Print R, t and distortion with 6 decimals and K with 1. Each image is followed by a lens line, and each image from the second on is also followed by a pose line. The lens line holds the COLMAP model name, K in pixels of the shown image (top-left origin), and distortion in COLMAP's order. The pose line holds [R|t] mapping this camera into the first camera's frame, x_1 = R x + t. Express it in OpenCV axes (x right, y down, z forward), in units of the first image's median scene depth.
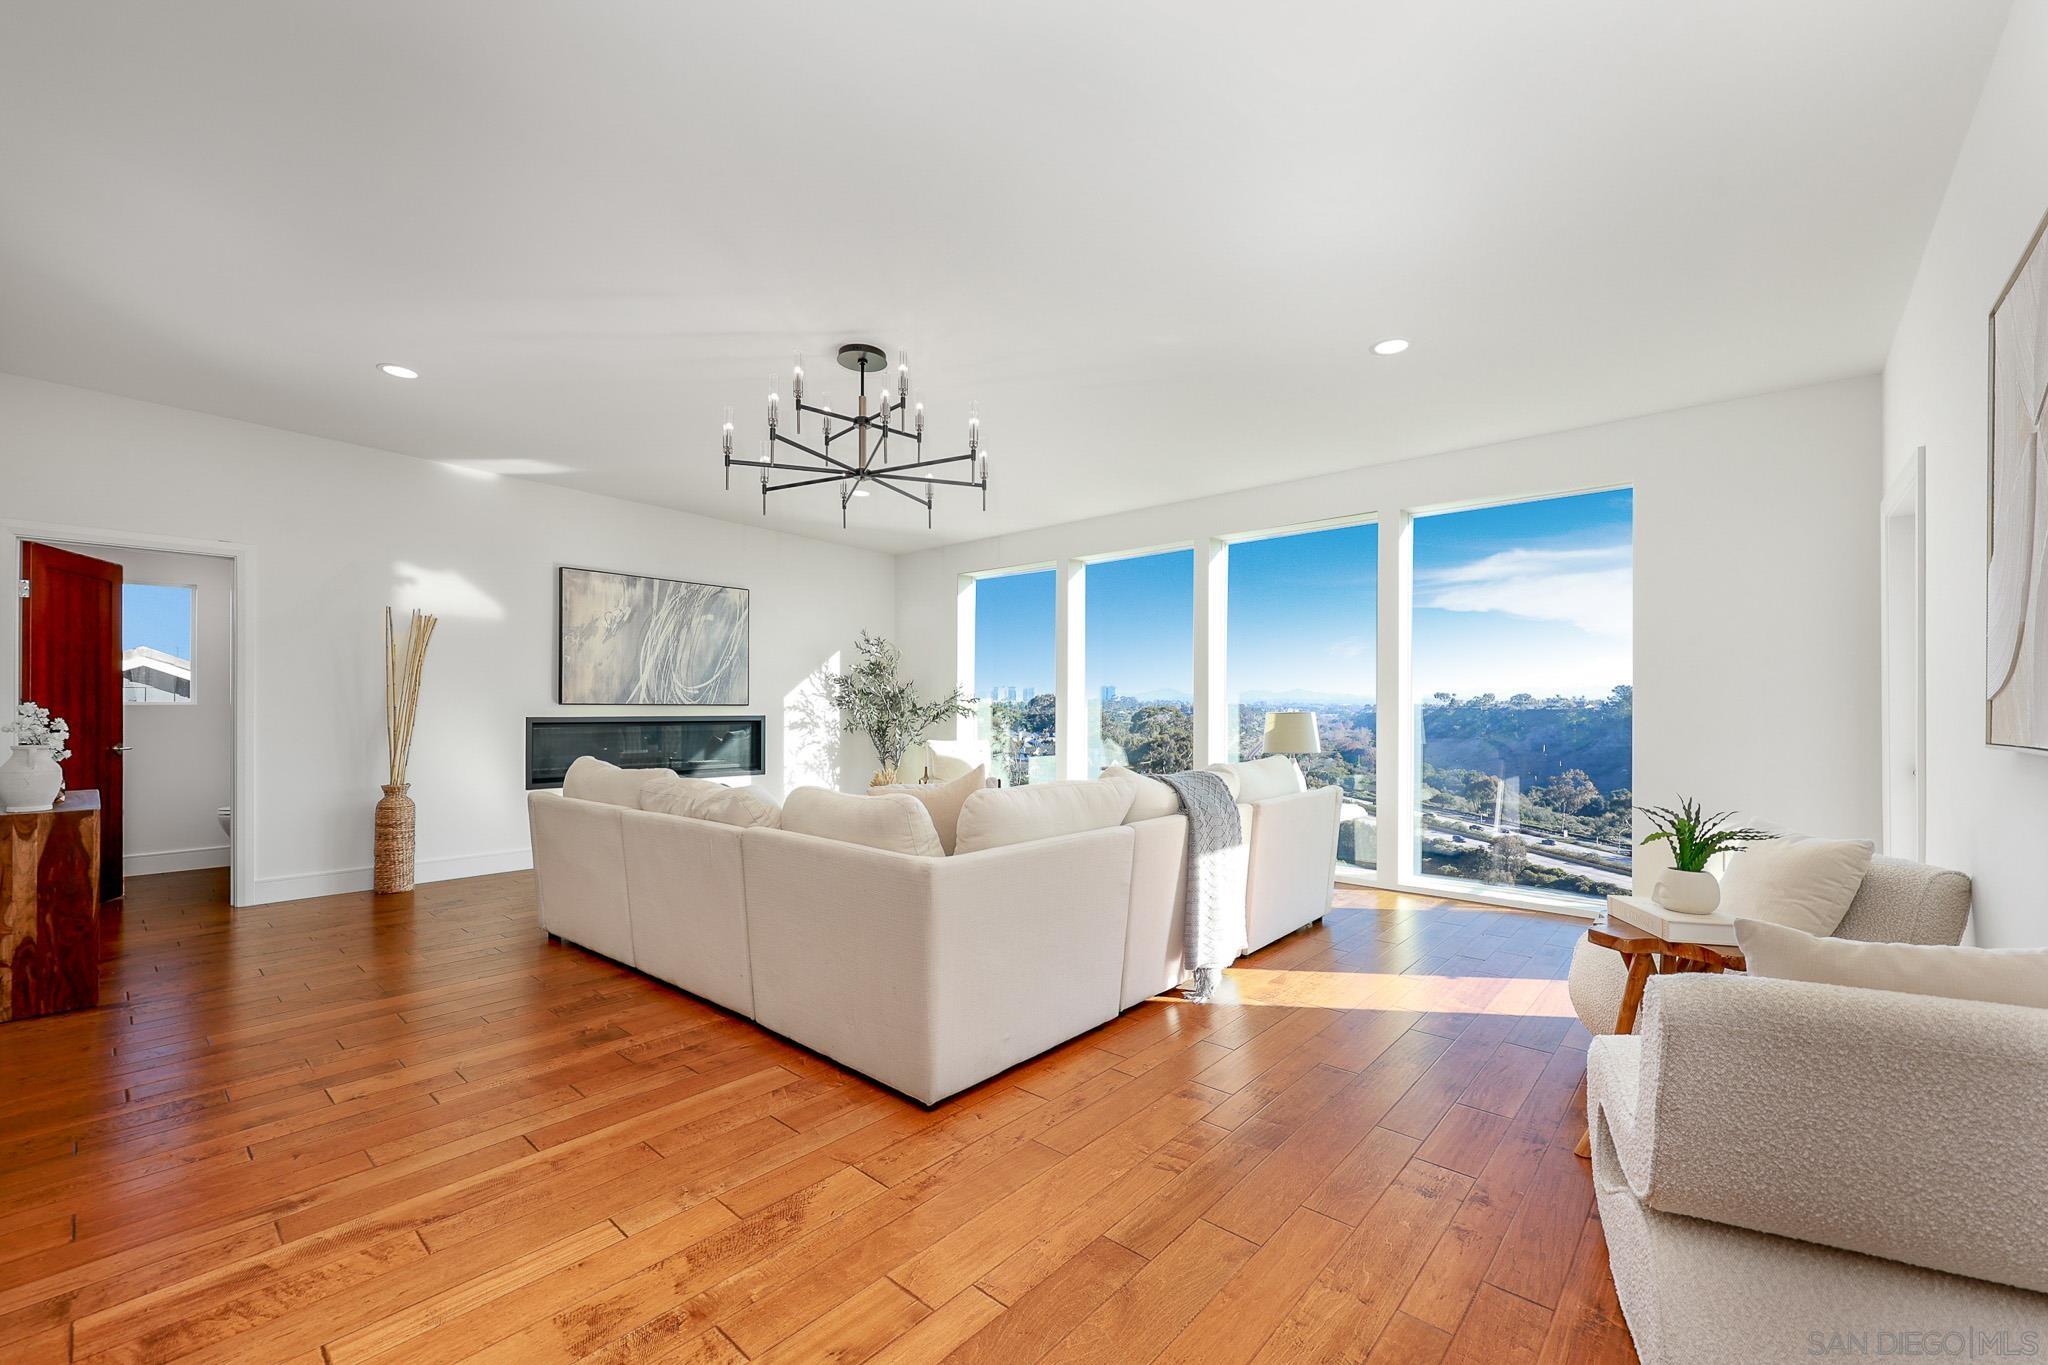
lens RADIAL K [[832.8, 0, 1024.1], [0, 832.8, 700.9], [0, 0, 1]] dist [0.001006, -0.000056]
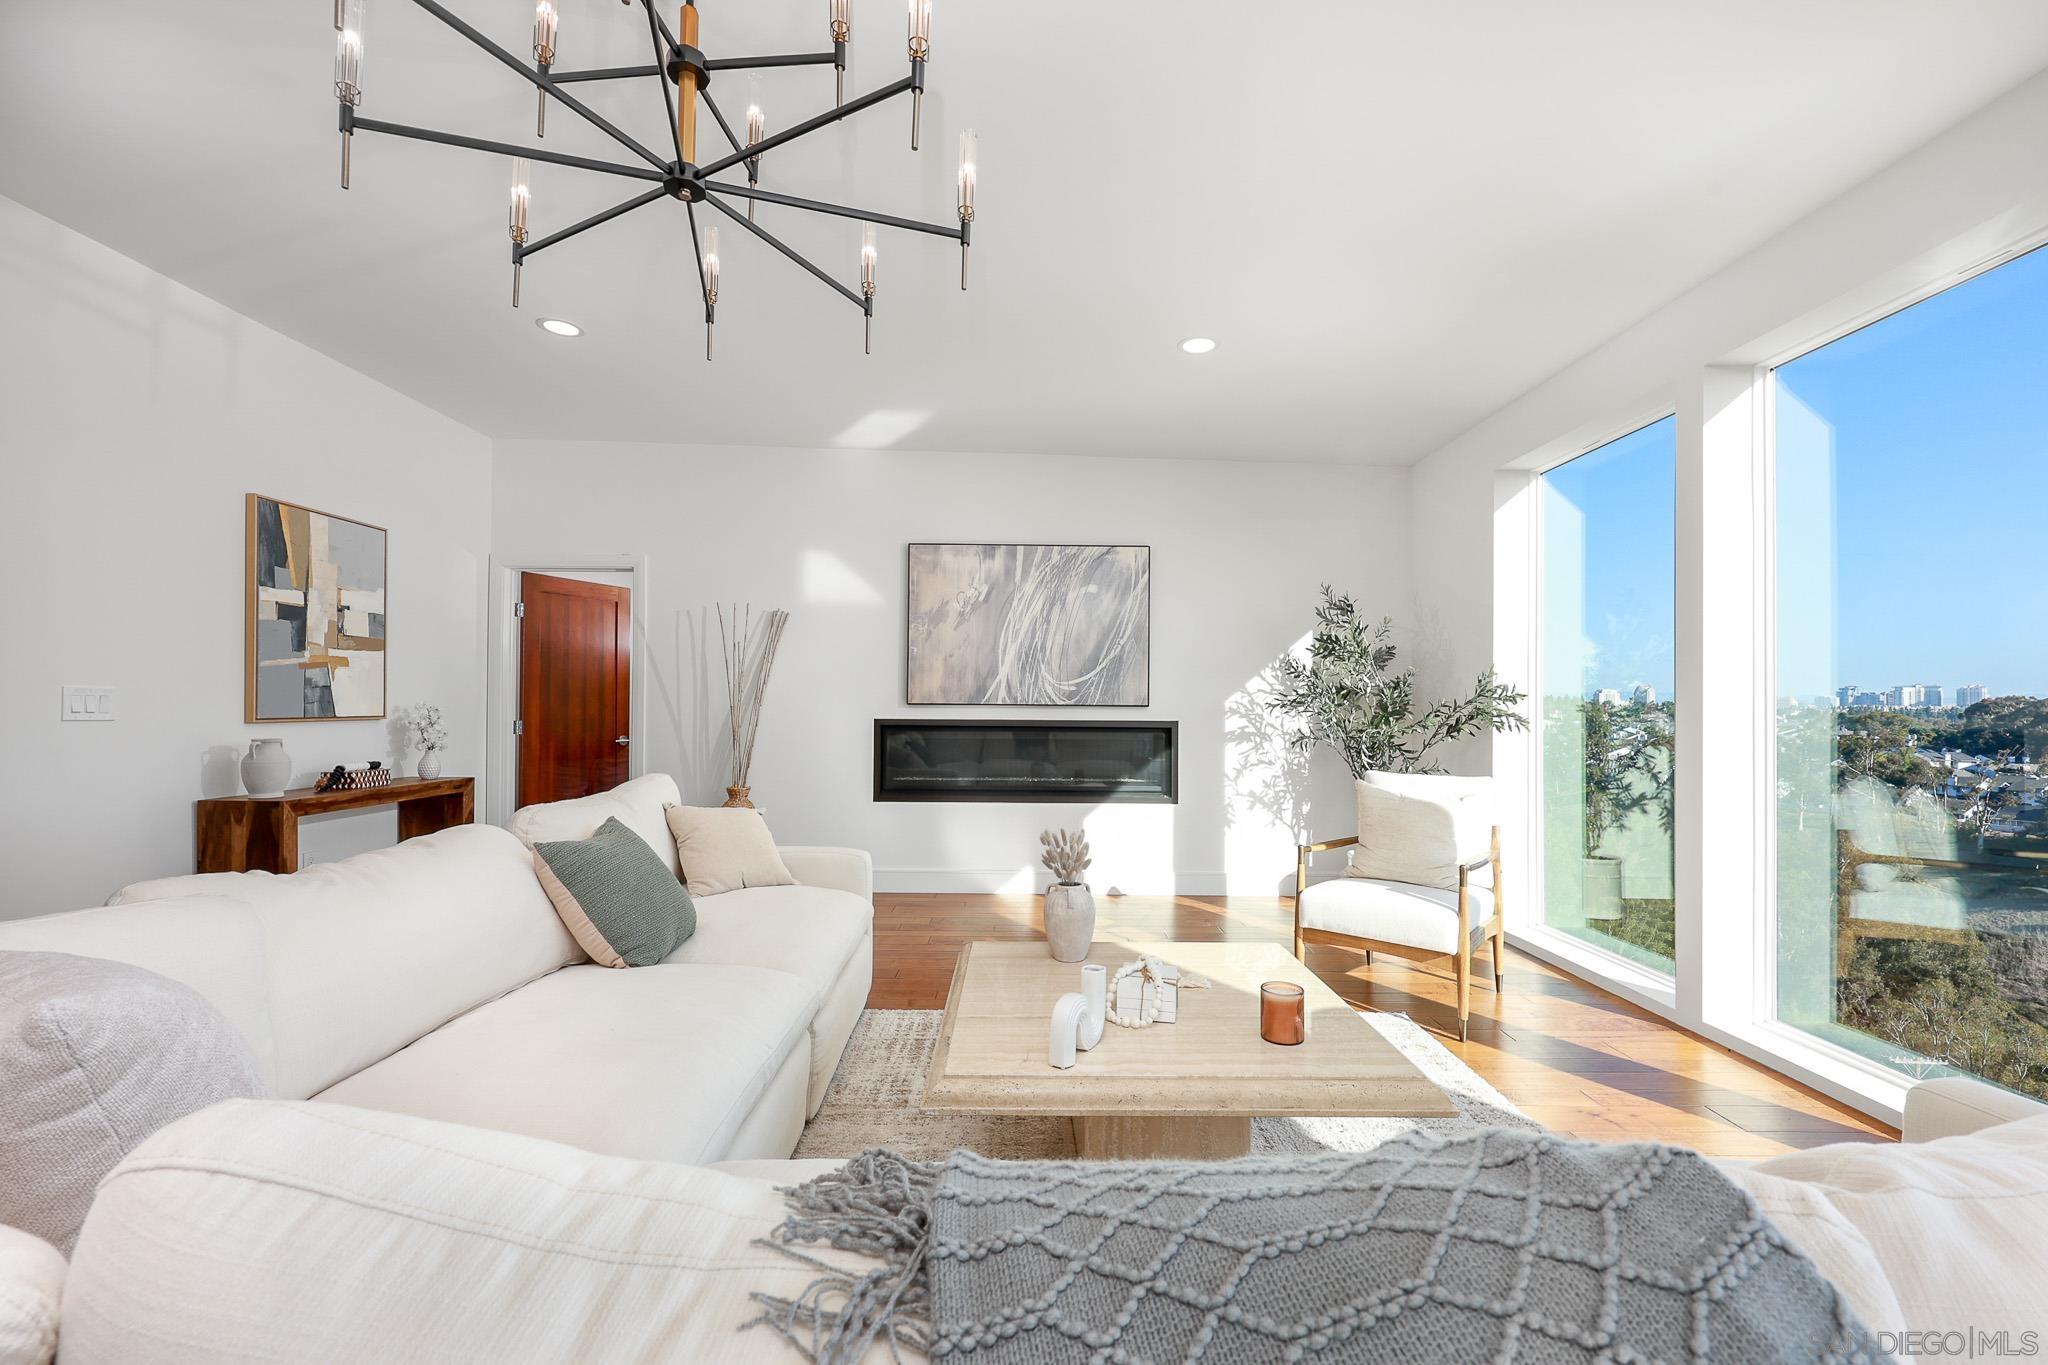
lens RADIAL K [[832.8, 0, 1024.1], [0, 832.8, 700.9], [0, 0, 1]] dist [0.001006, -0.000056]
pose [[0.663769, -0.002794, -0.747932, 0.145119], [-0.001627, 0.999985, -0.005180, 0.004453], [0.747936, 0.004655, 0.663755, 0.470202]]
